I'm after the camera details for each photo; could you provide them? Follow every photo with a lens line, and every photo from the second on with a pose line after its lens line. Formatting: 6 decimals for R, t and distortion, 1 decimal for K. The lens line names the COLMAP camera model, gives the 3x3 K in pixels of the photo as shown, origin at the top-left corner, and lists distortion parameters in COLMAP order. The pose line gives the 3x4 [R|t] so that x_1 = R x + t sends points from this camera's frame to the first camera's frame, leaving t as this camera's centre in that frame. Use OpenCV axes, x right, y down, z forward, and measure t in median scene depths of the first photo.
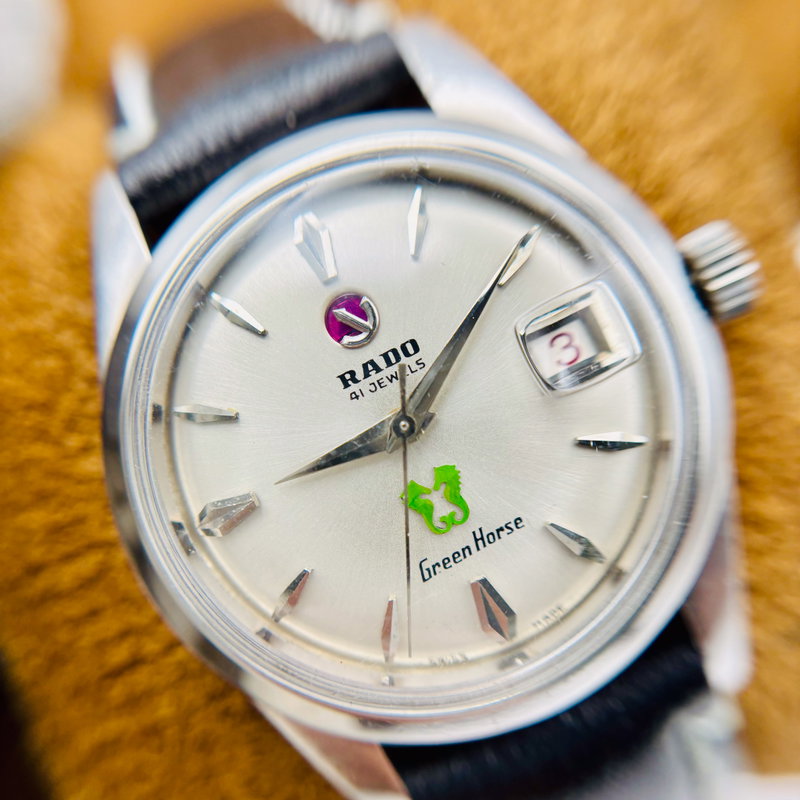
lens RADIAL K [[895.5, 0, 401.4], [0, 895.5, 402.7], [0, 0, 1]] dist [0.280805, 0.000000]
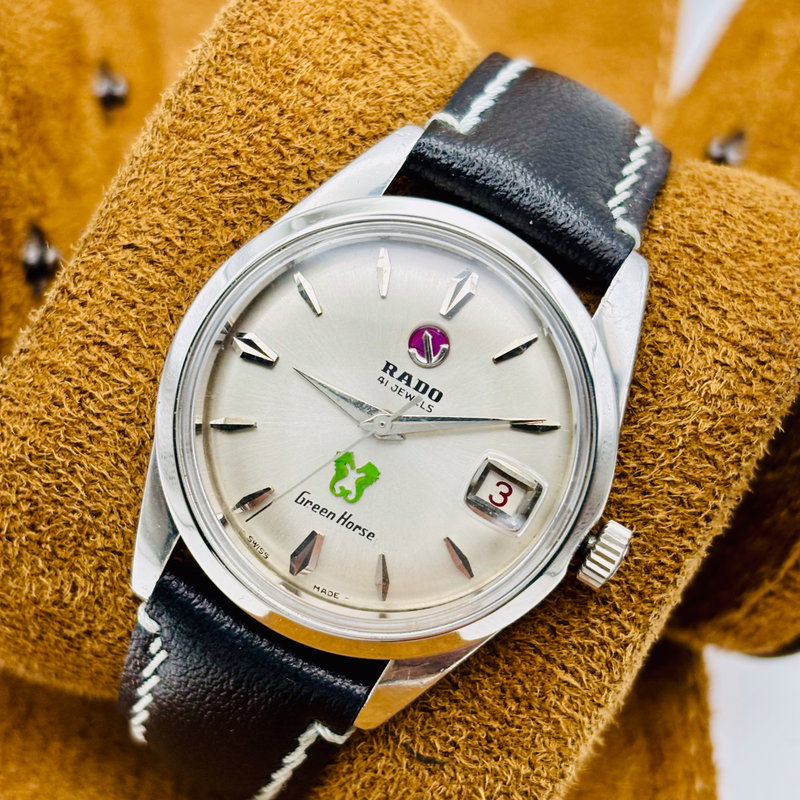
lens RADIAL K [[1605.0, 0, 396.1], [0, 1605.0, 405.7], [0, 0, 1]] dist [0.269045, 0.000000]
pose [[0.555510, 0.830747, 0.035620, -0.092939], [-0.831394, 0.554208, 0.040463, -0.099422], [0.013874, -0.052092, 0.998546, -1.343980]]
